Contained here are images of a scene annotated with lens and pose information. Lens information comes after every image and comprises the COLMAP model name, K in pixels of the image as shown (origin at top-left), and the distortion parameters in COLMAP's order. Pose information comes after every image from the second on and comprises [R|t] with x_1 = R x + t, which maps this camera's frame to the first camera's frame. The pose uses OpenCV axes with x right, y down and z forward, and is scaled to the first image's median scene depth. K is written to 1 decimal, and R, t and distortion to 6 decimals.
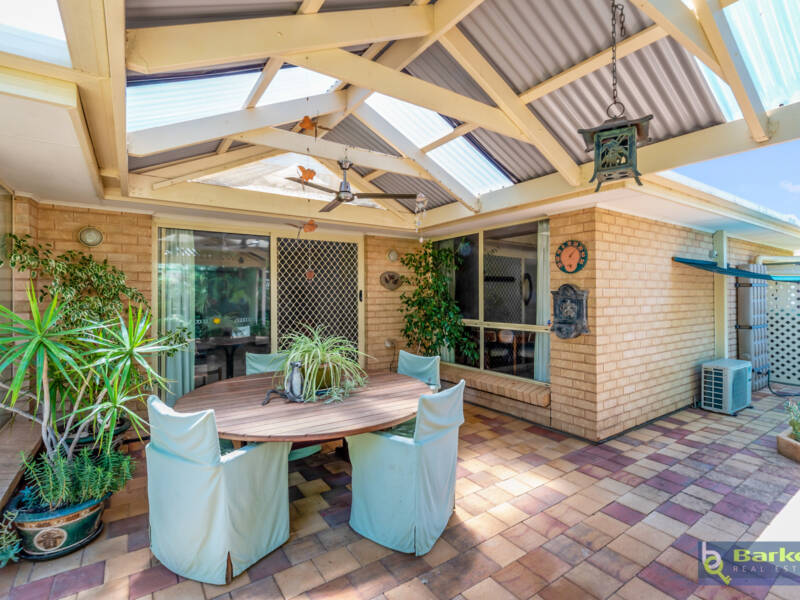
lens RADIAL K [[388.3, 0, 397.3], [0, 388.3, 297.6], [0, 0, 1]] dist [0.000638, -0.001623]
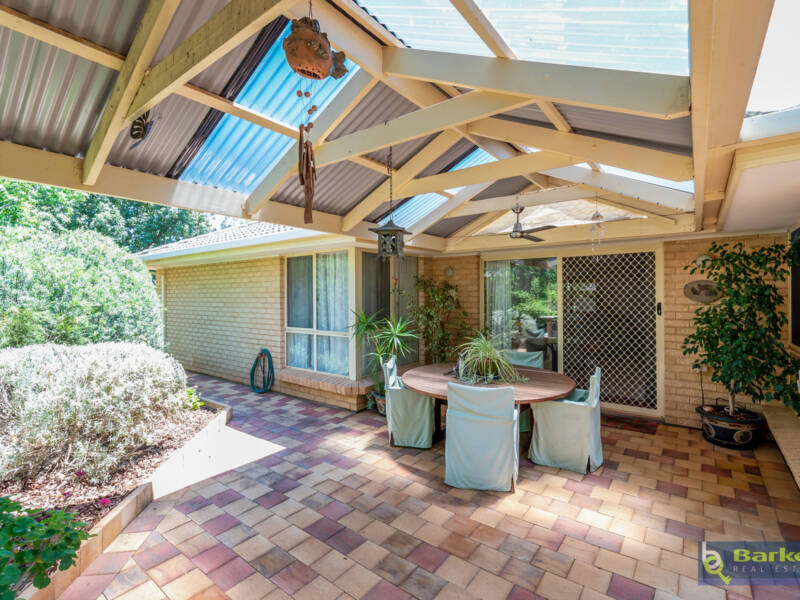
lens RADIAL K [[388.3, 0, 395.4], [0, 388.3, 296.7], [0, 0, 1]] dist [0.000638, -0.001623]
pose [[0.304935, 0.001864, -0.952371, 0.824443], [-0.011699, 0.999930, -0.001788, -0.034654], [0.952301, 0.011687, 0.304936, 0.193665]]
